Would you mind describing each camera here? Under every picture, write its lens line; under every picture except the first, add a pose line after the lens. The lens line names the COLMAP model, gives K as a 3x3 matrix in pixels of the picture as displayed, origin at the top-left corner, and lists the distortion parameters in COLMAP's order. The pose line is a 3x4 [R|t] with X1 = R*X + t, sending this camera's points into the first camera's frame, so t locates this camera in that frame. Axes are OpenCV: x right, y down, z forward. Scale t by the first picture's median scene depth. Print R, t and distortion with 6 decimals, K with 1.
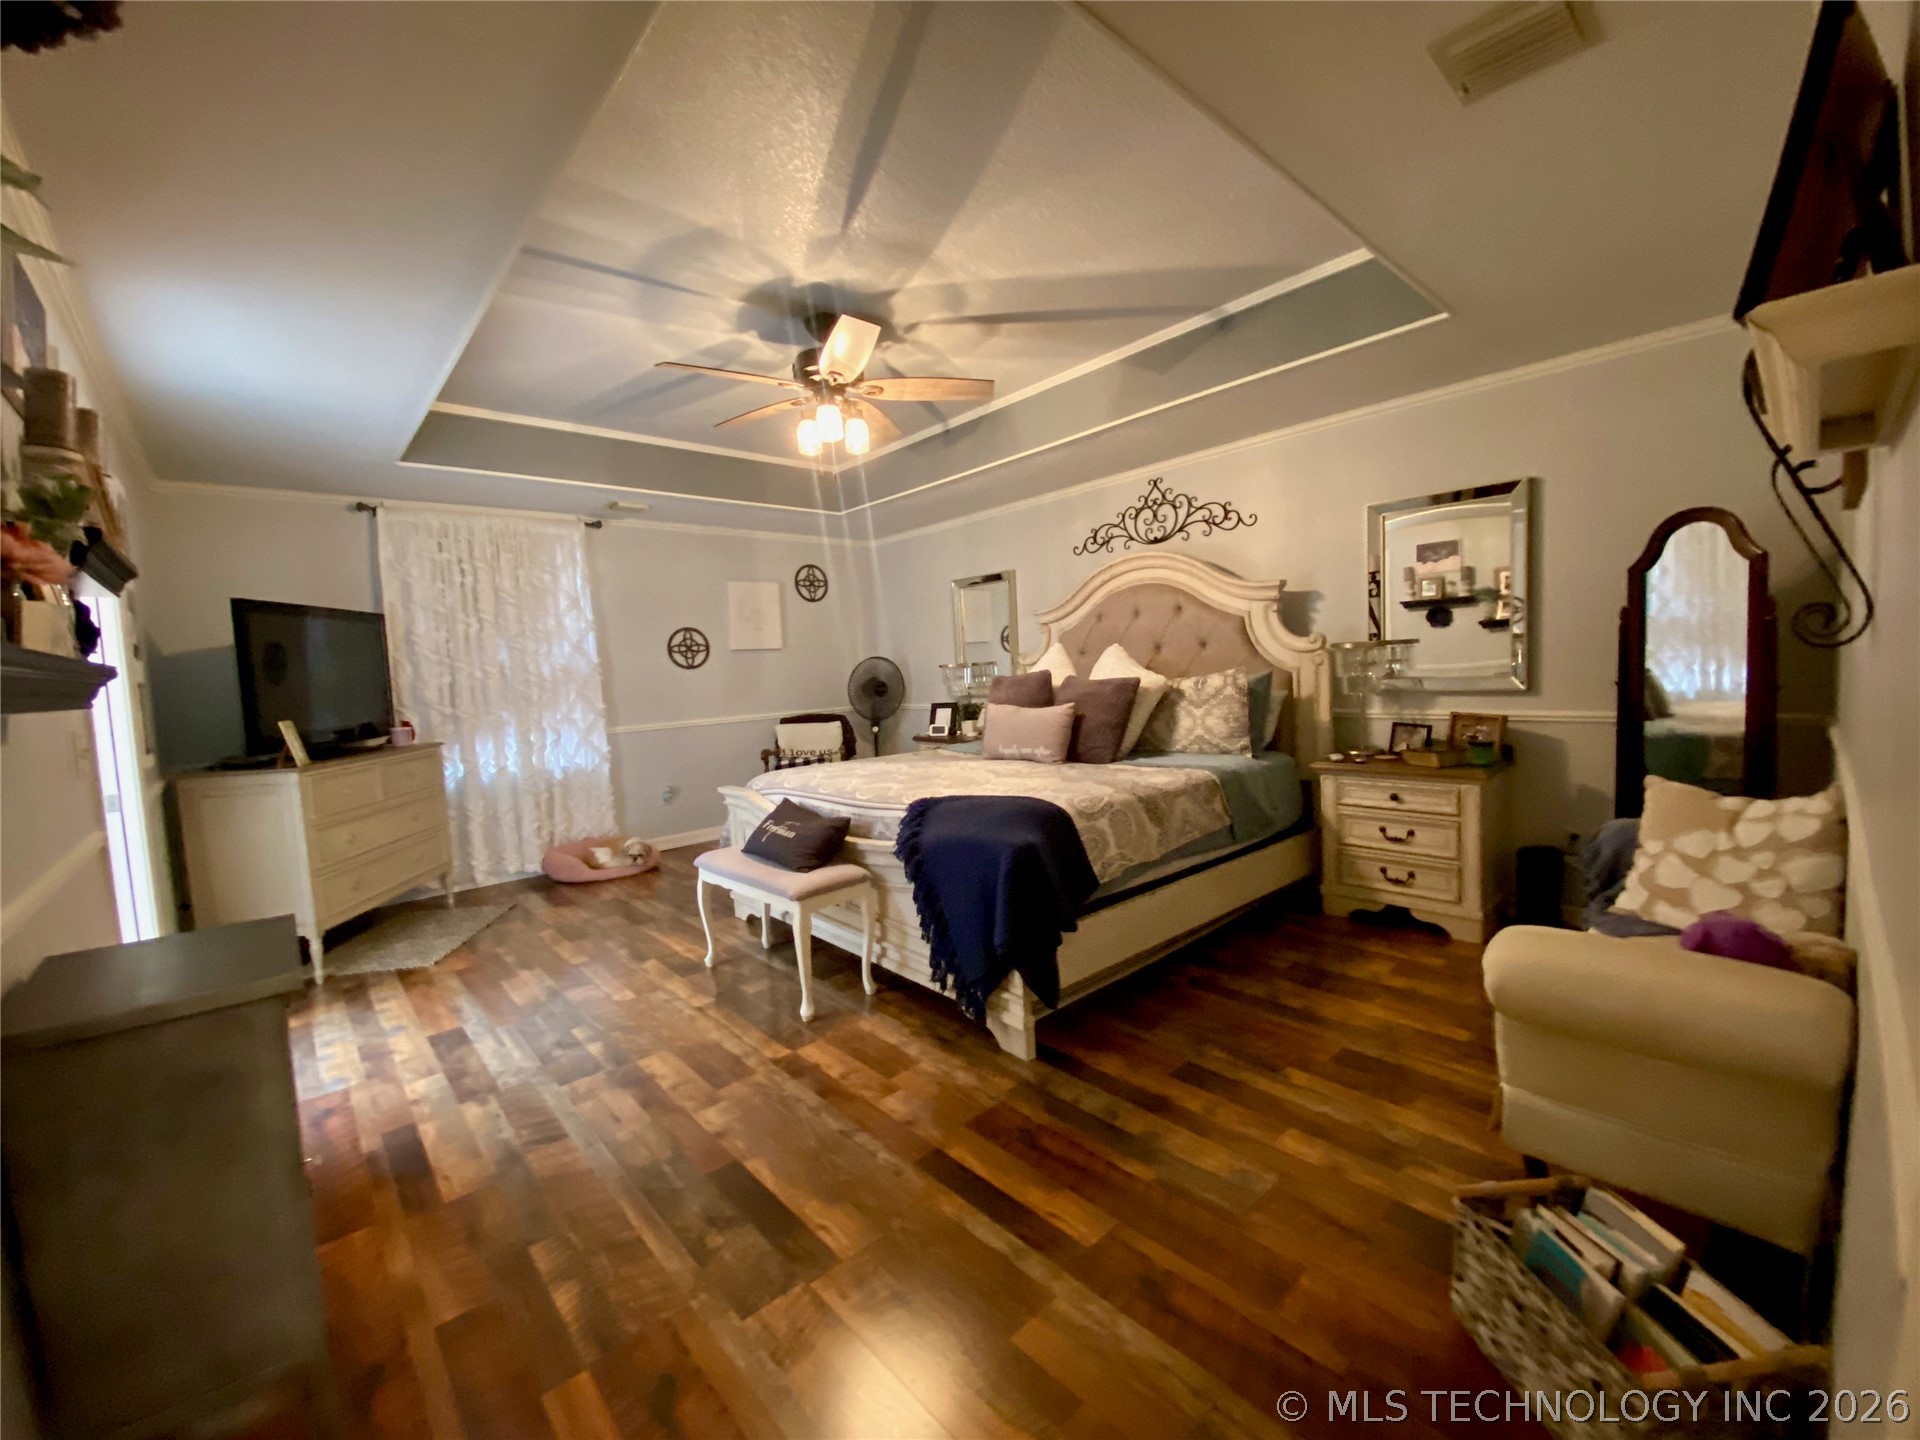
lens RADIAL K [[770.3, 0, 954.8], [0, 770.3, 720.3], [0, 0, 1]] dist [0.037441, -0.033050]
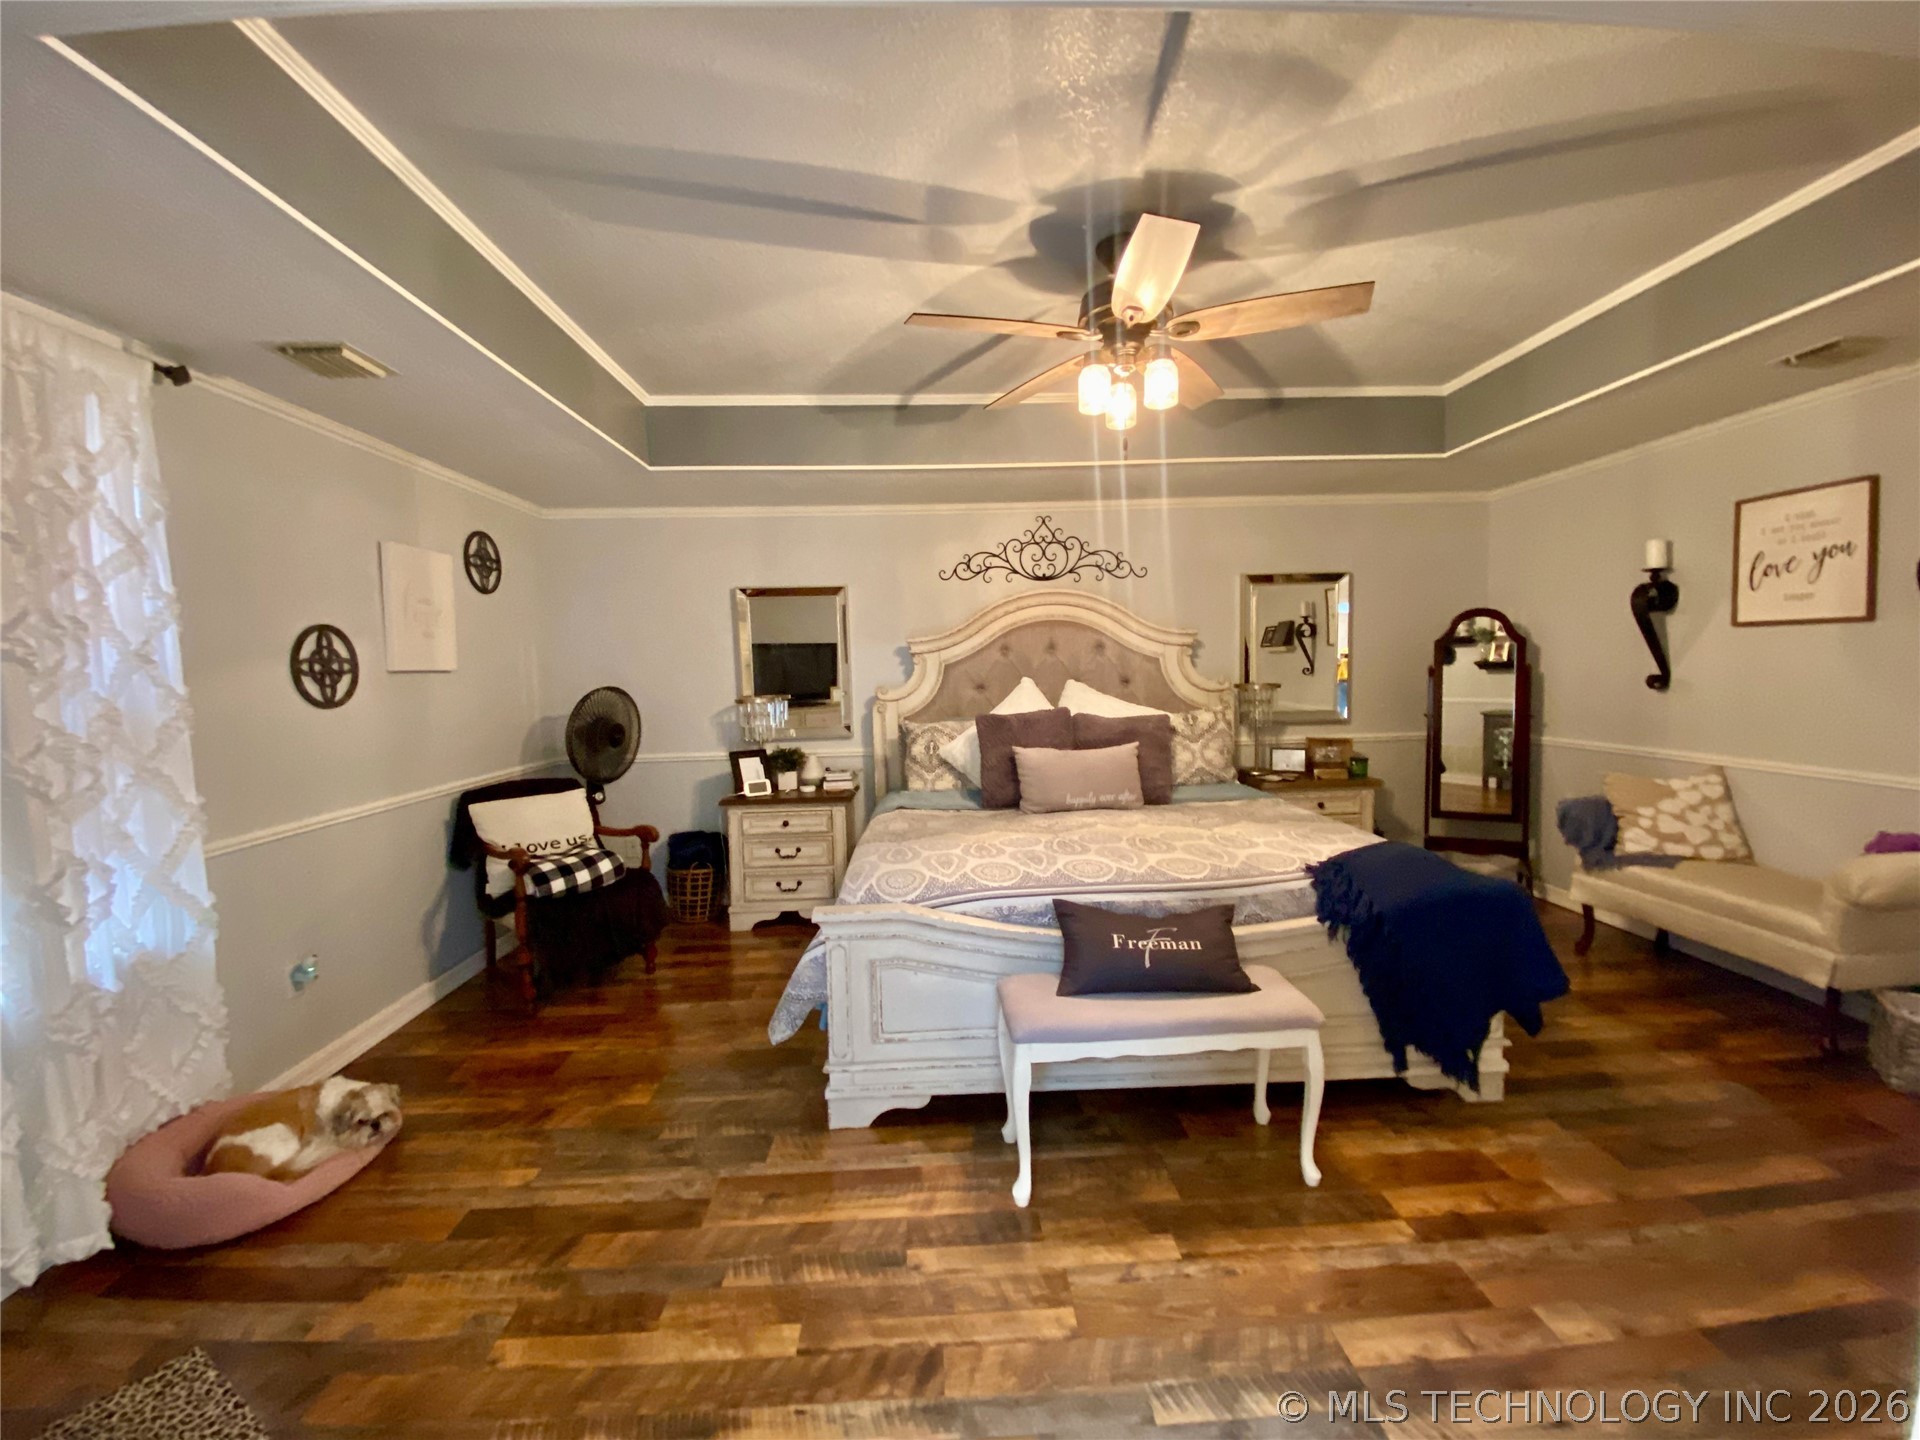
lens RADIAL K [[770.3, 0, 954.8], [0, 770.3, 720.3], [0, 0, 1]] dist [0.037441, -0.033050]
pose [[0.631368, -0.020183, 0.775220, -0.632350], [0.050501, 0.998609, -0.015132, -0.040792], [-0.773837, 0.048703, 0.631510, 0.497934]]
